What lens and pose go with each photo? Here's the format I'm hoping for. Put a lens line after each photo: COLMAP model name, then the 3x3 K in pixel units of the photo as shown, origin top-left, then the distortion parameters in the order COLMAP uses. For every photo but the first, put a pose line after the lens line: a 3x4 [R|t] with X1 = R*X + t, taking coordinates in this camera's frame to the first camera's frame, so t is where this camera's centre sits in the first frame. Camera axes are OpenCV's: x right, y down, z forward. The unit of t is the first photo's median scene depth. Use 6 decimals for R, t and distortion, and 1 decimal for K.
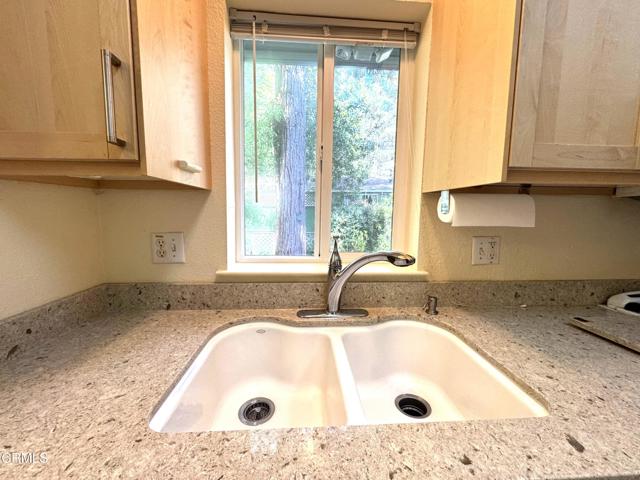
lens RADIAL K [[257.9, 0, 320.3], [0, 257.9, 238.1], [0, 0, 1]] dist [-0.001192, -0.000542]
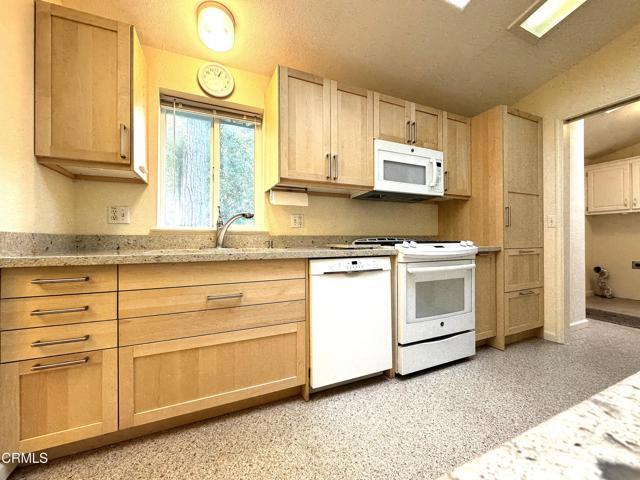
lens RADIAL K [[257.9, 0, 320.0], [0, 257.9, 238.1], [0, 0, 1]] dist [-0.001192, -0.000542]
pose [[0.938389, -0.013664, 0.345310, 0.090674], [0.050986, 0.993757, -0.099233, 0.437845], [-0.341798, 0.110725, 0.933228, -1.094940]]
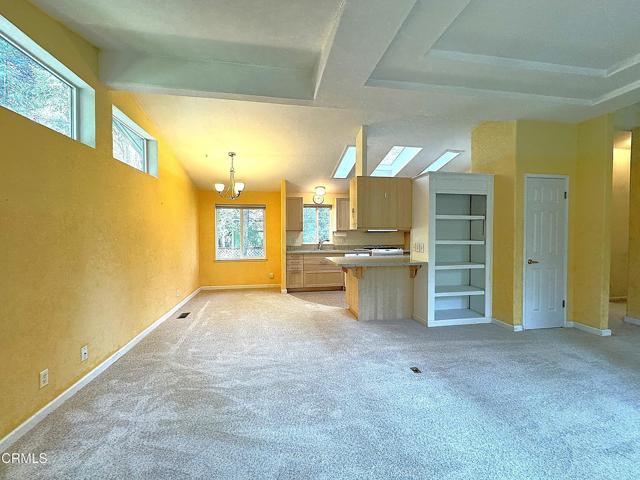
lens RADIAL K [[257.9, 0, 316.8], [0, 257.9, 240.4], [0, 0, 1]] dist [-0.001192, -0.000542]
pose [[0.992896, -0.013265, 0.118240, -0.783057], [0.023956, 0.995702, -0.089465, 0.631862], [-0.116545, 0.091662, 0.988947, -5.462713]]
